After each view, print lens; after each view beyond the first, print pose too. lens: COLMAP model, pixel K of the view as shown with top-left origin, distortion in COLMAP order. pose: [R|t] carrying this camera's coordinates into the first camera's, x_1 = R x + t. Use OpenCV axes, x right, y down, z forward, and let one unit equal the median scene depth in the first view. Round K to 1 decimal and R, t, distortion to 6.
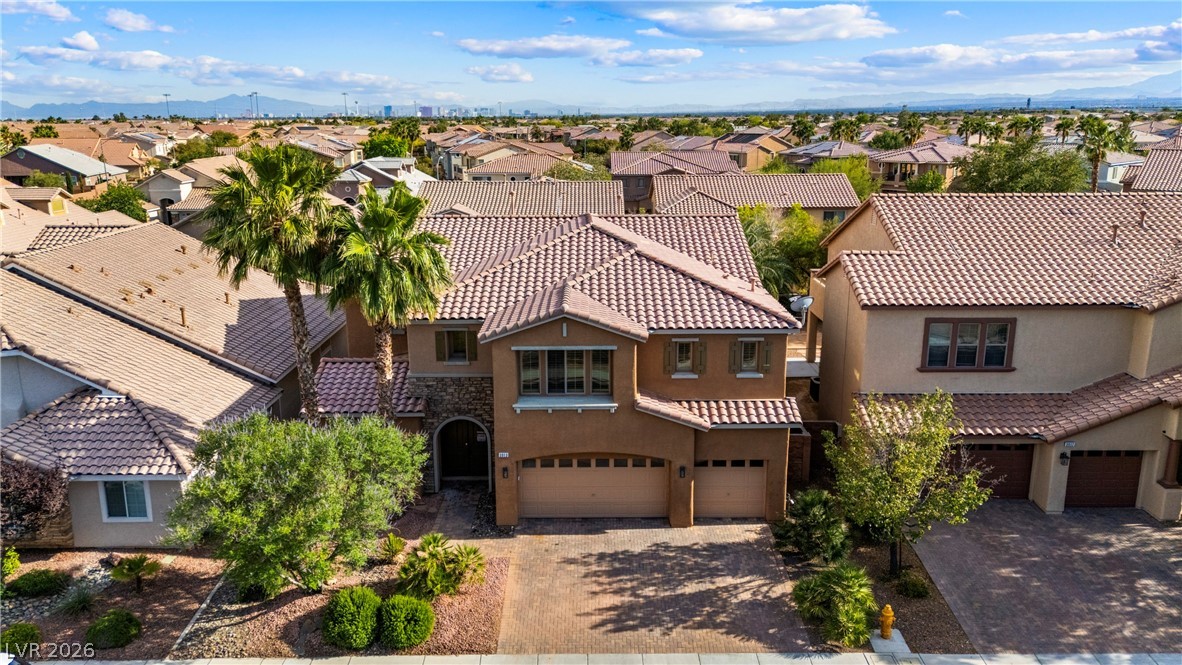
lens RADIAL K [[832.5, 0, 592.5], [0, 832.5, 328.1], [0, 0, 1]] dist [0.072940, 0.000097]
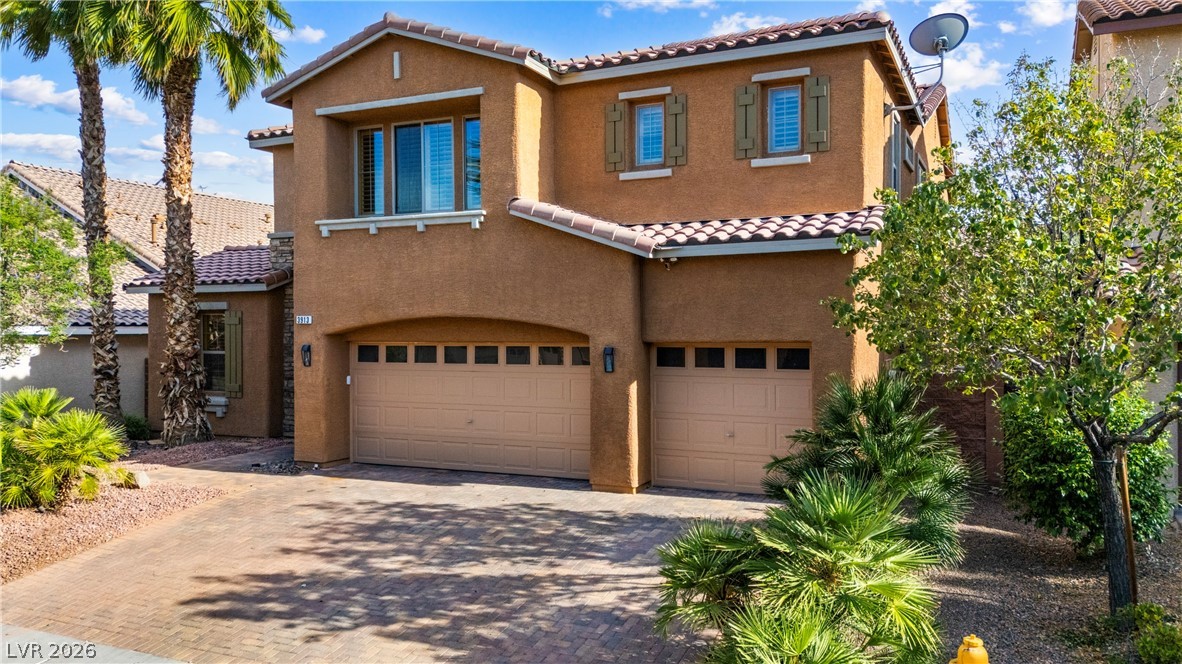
lens RADIAL K [[851.4, 0, 607.7], [0, 851.4, 329.9], [0, 0, 1]] dist [0.031018, 0.000972]
pose [[0.912182, 0.000516, -0.409785, 0.314485], [-0.091801, 0.974841, -0.203121, 0.266373], [0.399370, 0.222902, 0.889280, 0.621643]]
